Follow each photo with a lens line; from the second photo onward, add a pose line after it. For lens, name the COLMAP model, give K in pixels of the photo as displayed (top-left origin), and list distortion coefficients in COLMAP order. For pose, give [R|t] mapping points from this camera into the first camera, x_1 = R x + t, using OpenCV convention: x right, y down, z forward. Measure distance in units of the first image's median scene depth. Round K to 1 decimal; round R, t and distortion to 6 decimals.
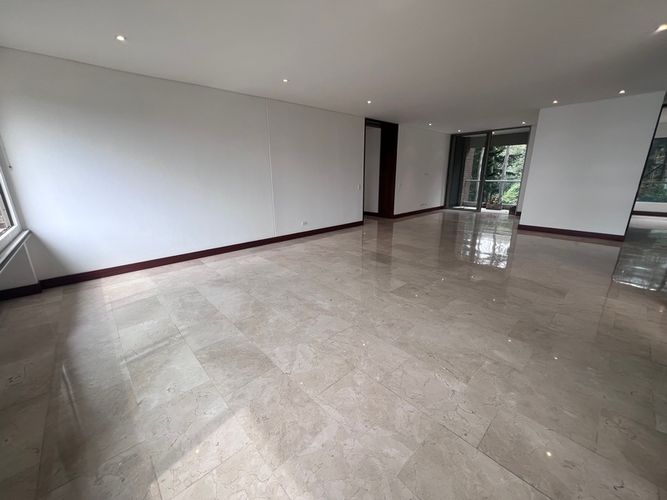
lens RADIAL K [[267.7, 0, 329.1], [0, 267.7, 250.5], [0, 0, 1]] dist [0.001746, 0.000220]
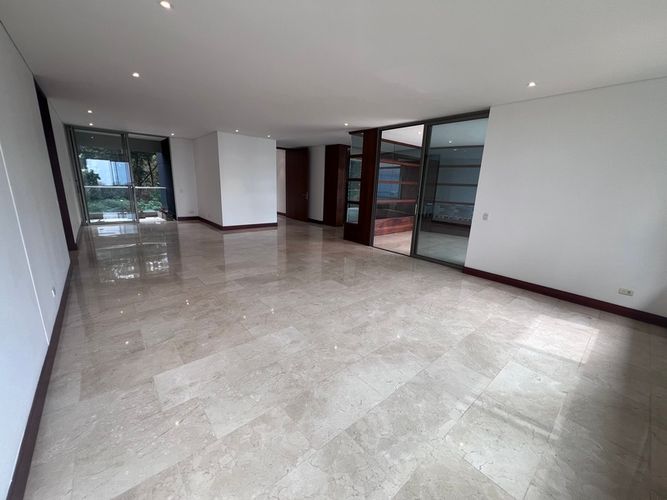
lens RADIAL K [[267.7, 0, 329.1], [0, 267.7, 248.7], [0, 0, 1]] dist [0.001746, 0.000220]
pose [[0.031025, -0.227939, 0.973181, -1.204982], [0.236984, 0.947564, 0.214384, -0.384061], [-0.971018, 0.223977, 0.083416, 1.214886]]
